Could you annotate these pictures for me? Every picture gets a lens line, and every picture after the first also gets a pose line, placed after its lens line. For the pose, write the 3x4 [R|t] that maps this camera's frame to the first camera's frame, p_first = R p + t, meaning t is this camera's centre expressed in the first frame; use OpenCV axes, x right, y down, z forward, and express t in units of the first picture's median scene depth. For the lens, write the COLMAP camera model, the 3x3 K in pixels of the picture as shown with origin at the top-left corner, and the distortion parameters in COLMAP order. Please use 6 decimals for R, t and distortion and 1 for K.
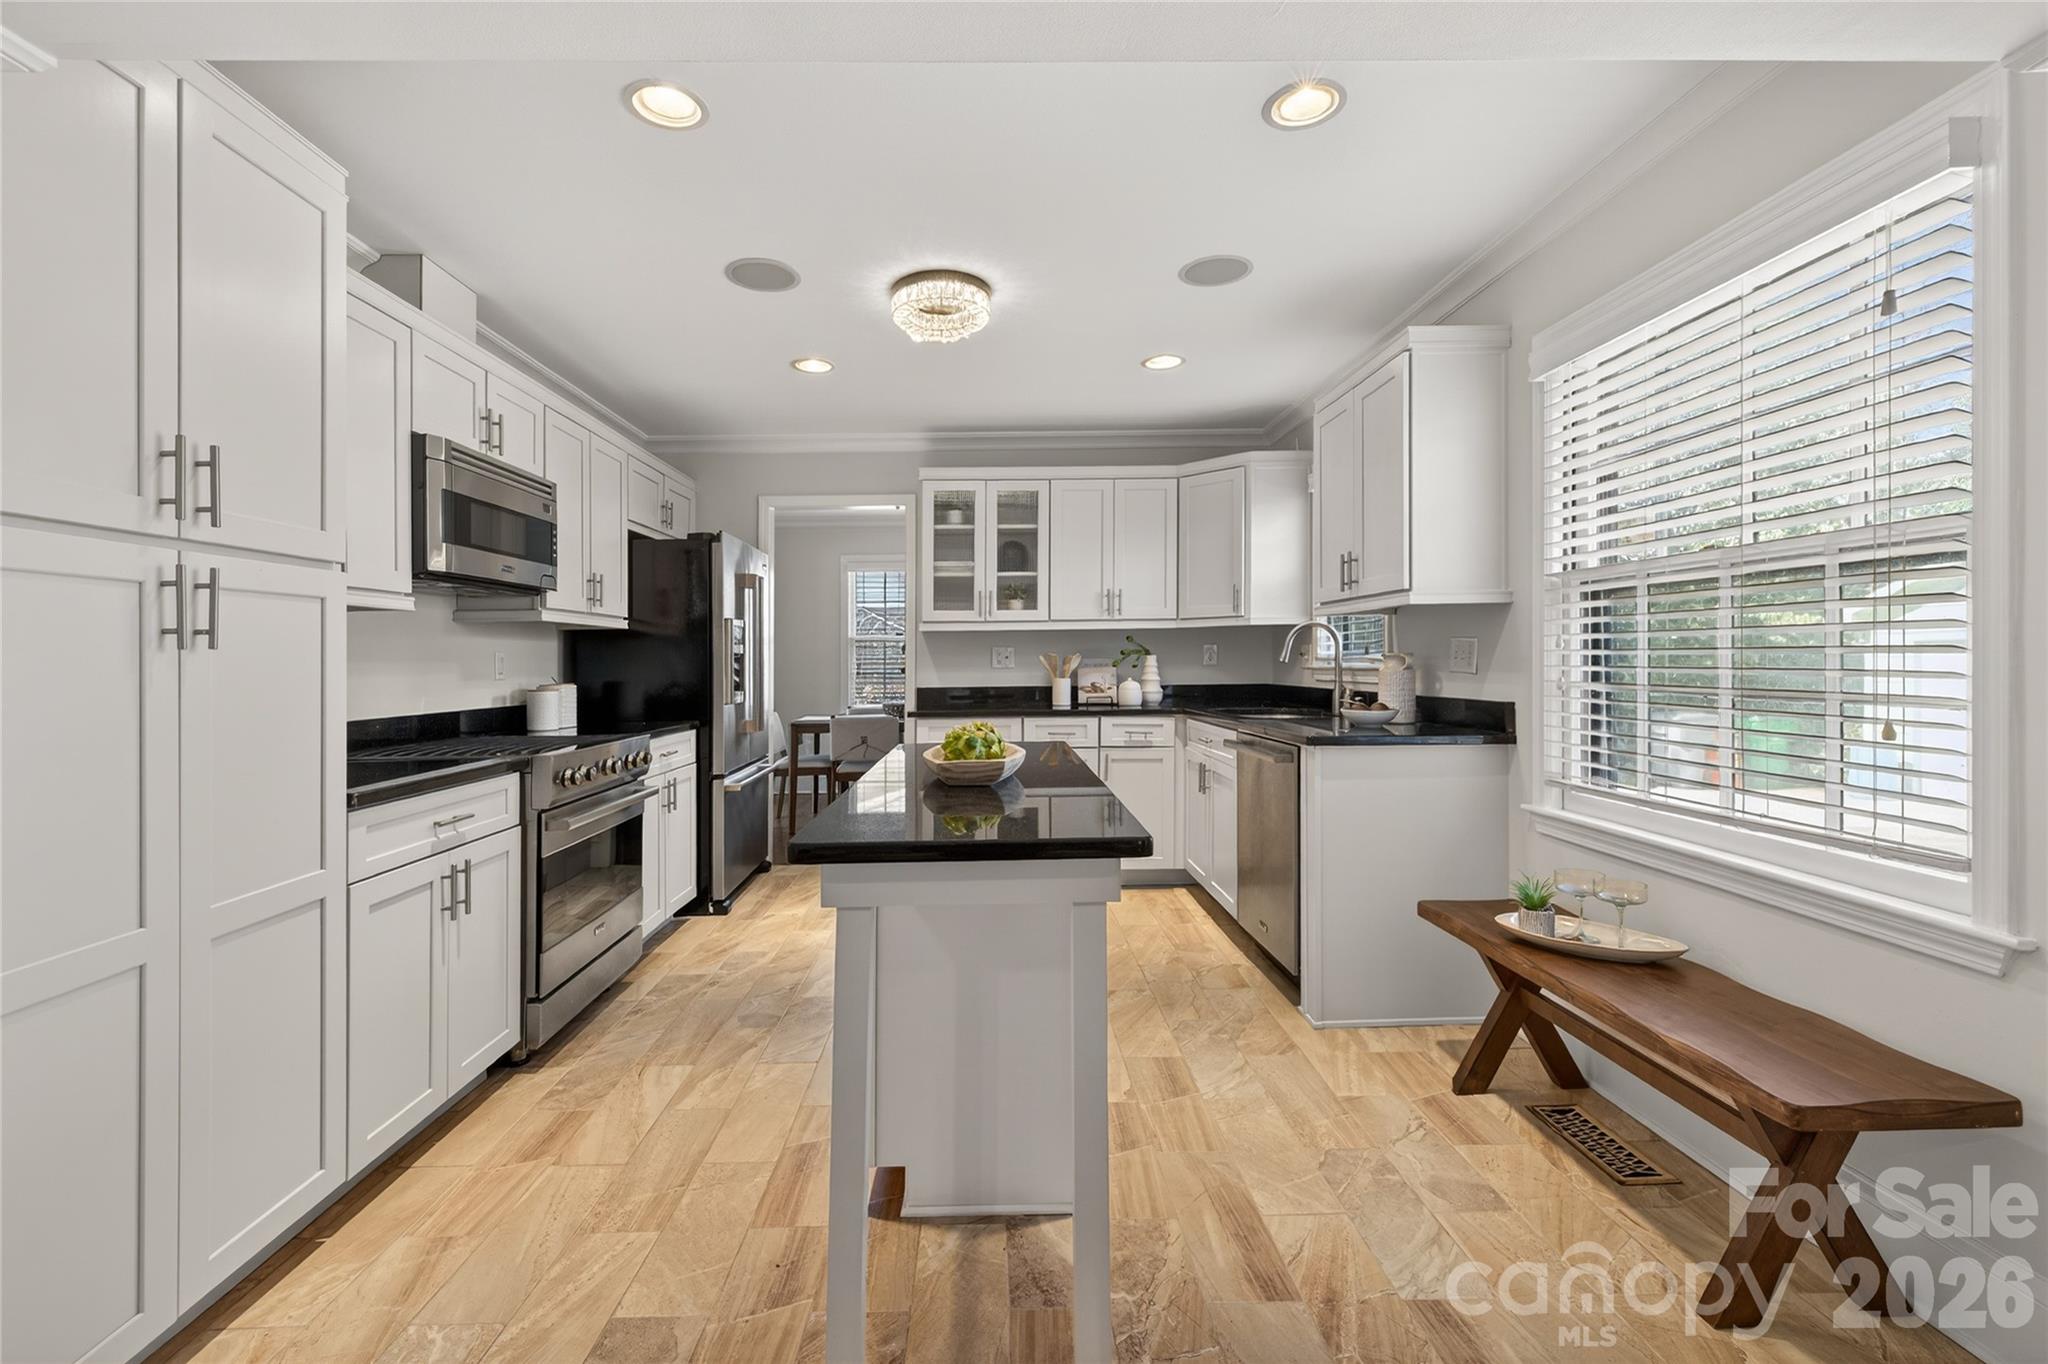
lens RADIAL K [[882.1, 0, 1018.5], [0, 882.1, 643.7], [0, 0, 1]] dist [0.002668, 0.000466]
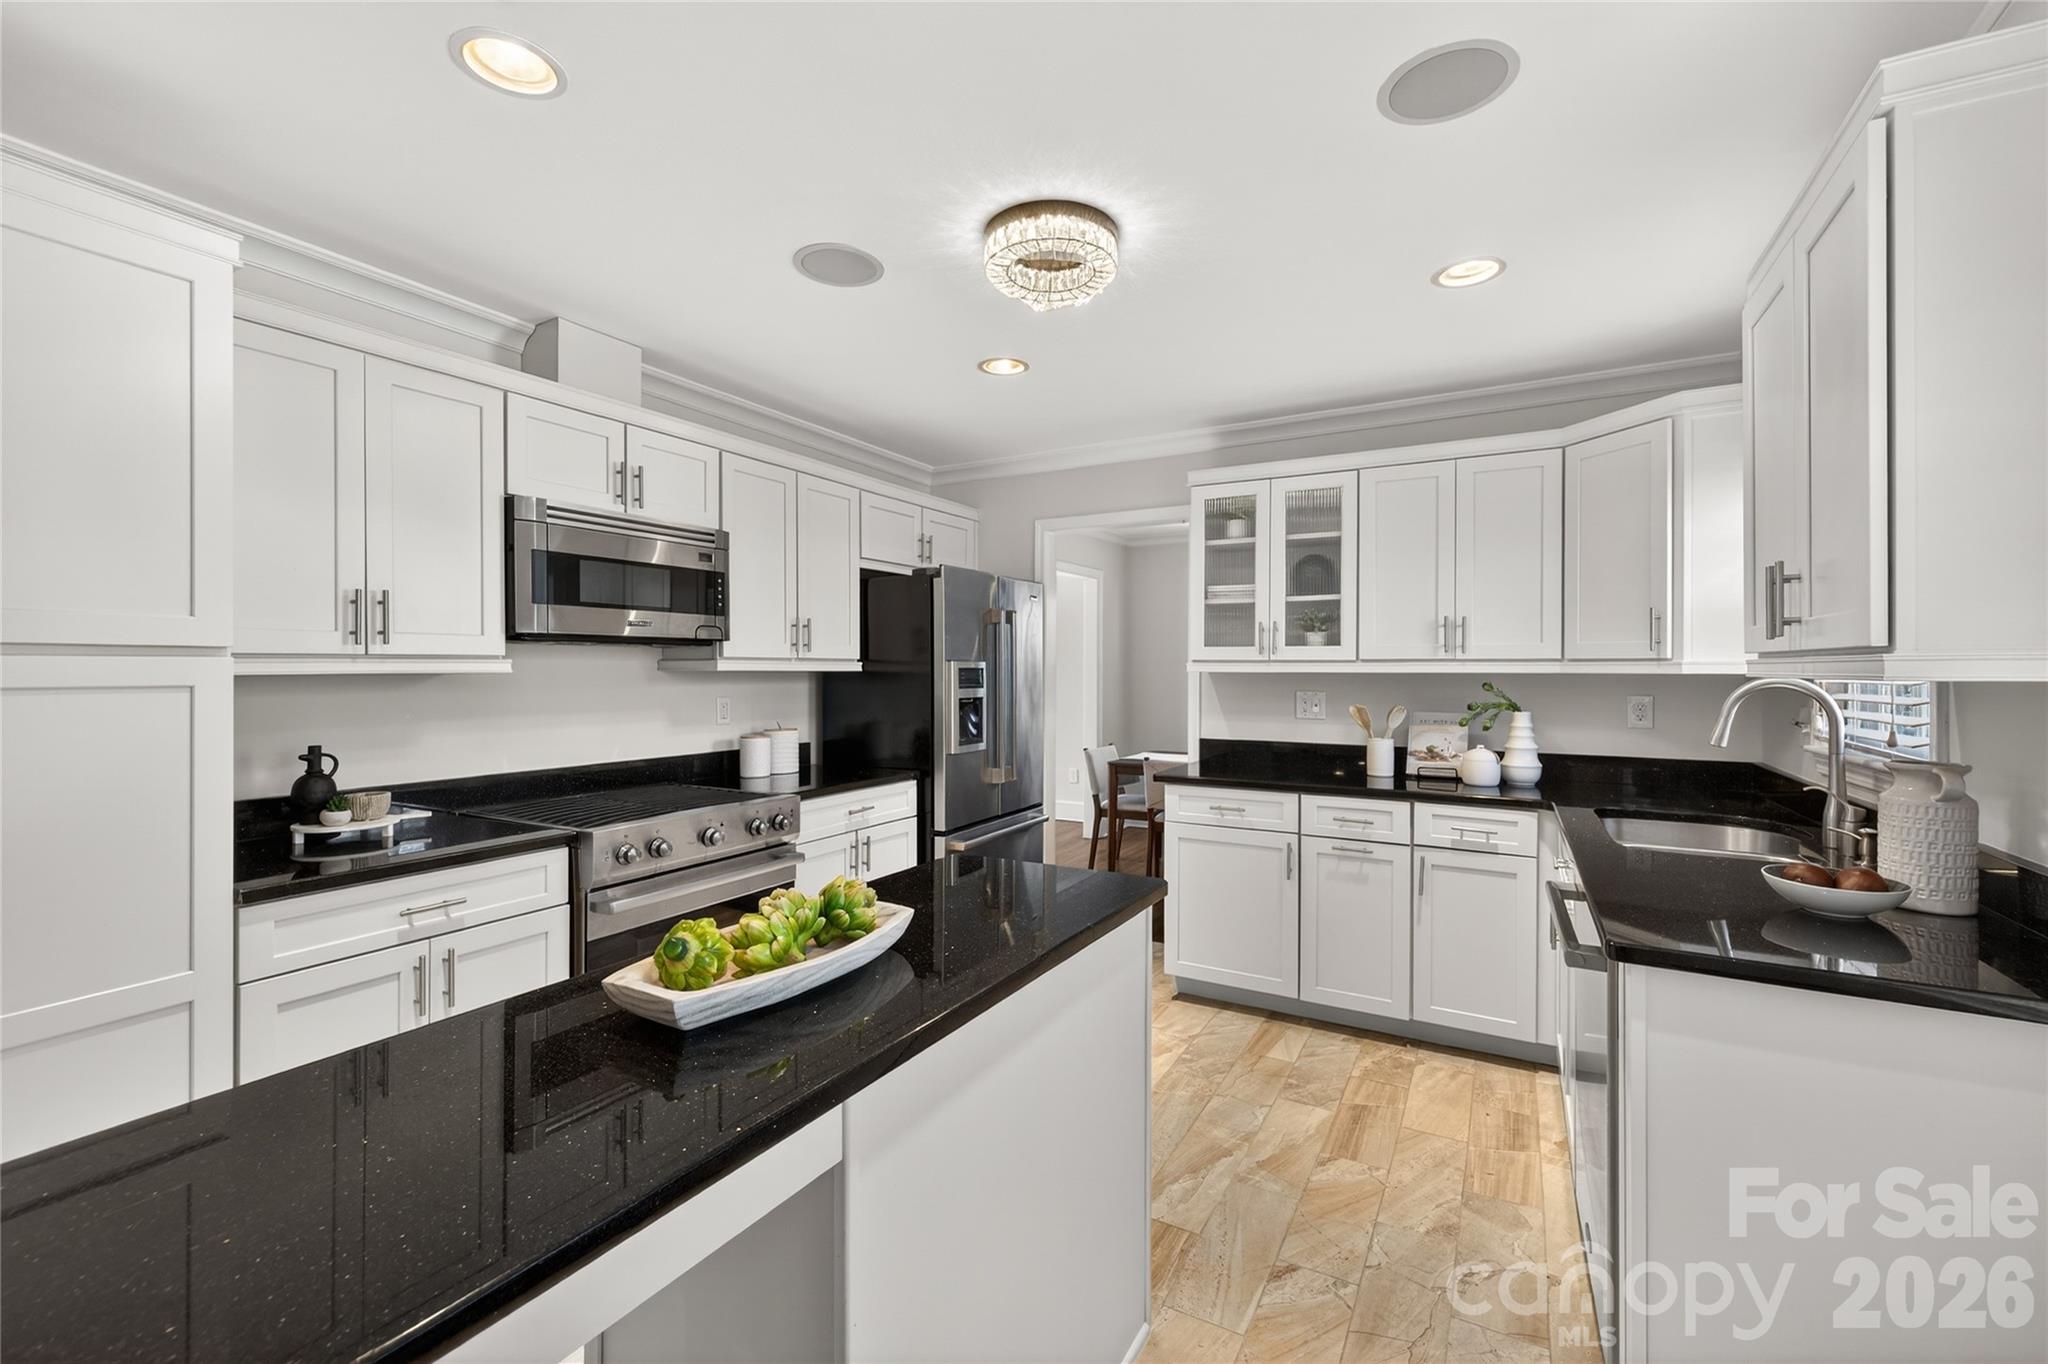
lens RADIAL K [[845.4, 0, 1026.4], [0, 845.4, 664.0], [0, 0, 1]] dist [-0.001179, 0.000092]
pose [[0.853892, 0.011351, -0.520327, 0.188916], [-0.002663, 0.999844, 0.017442, -0.039477], [0.520444, -0.013508, 0.853789, 0.289441]]
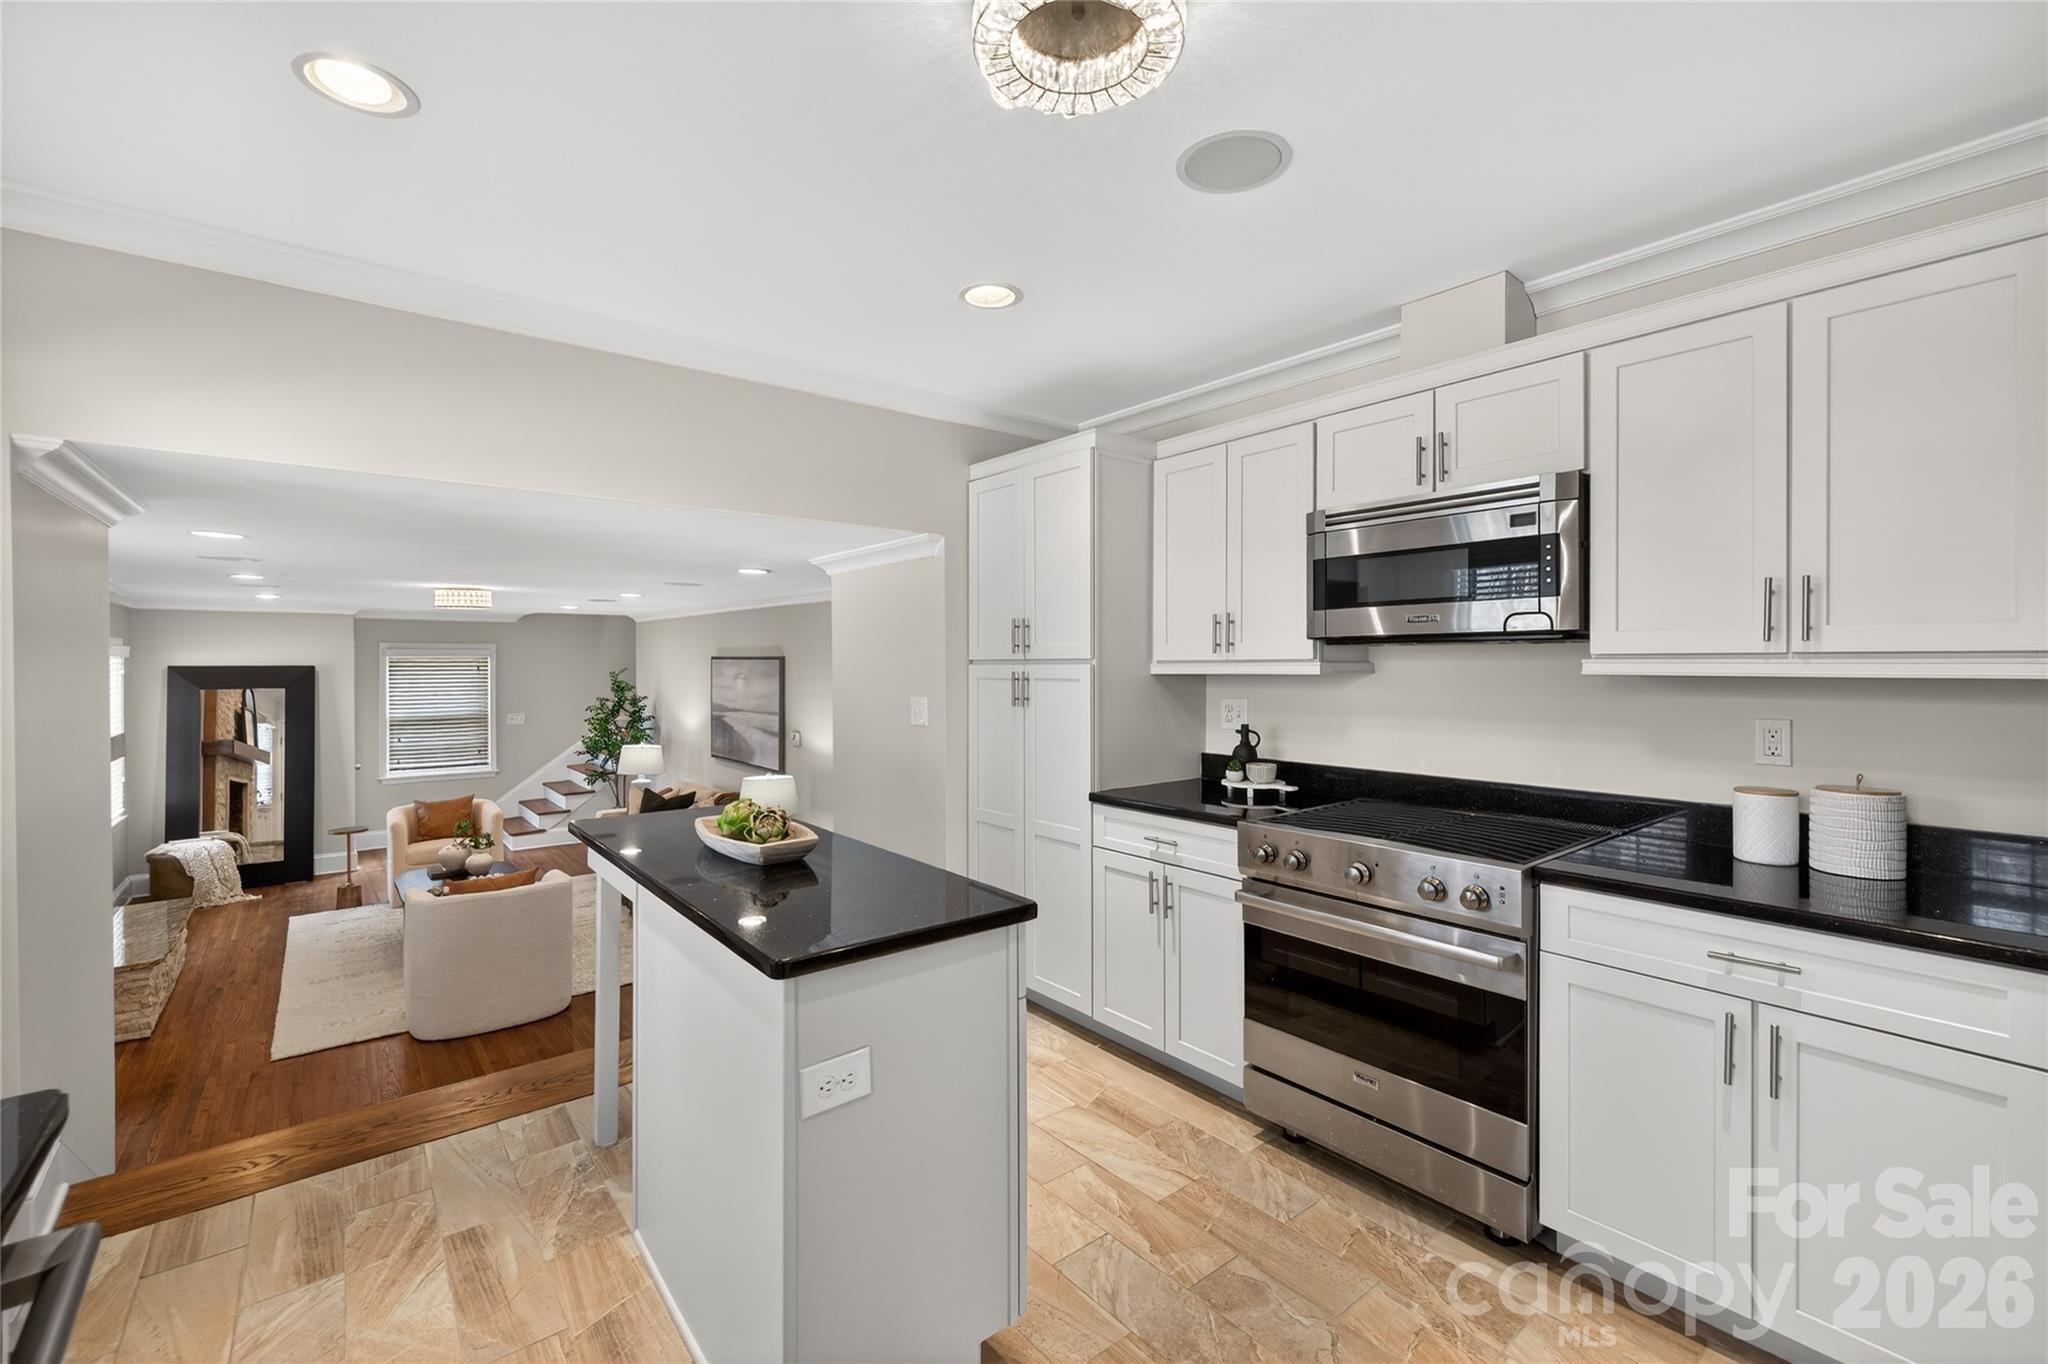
lens RADIAL K [[882.5, 0, 1029.5], [0, 882.5, 656.8], [0, 0, 1]] dist [0.011014, -0.000551]
pose [[-0.805289, 0.010449, -0.592791, 0.151248], [0.023402, 0.999626, -0.014171, -0.031460], [0.592421, -0.025284, -0.805232, 1.000408]]
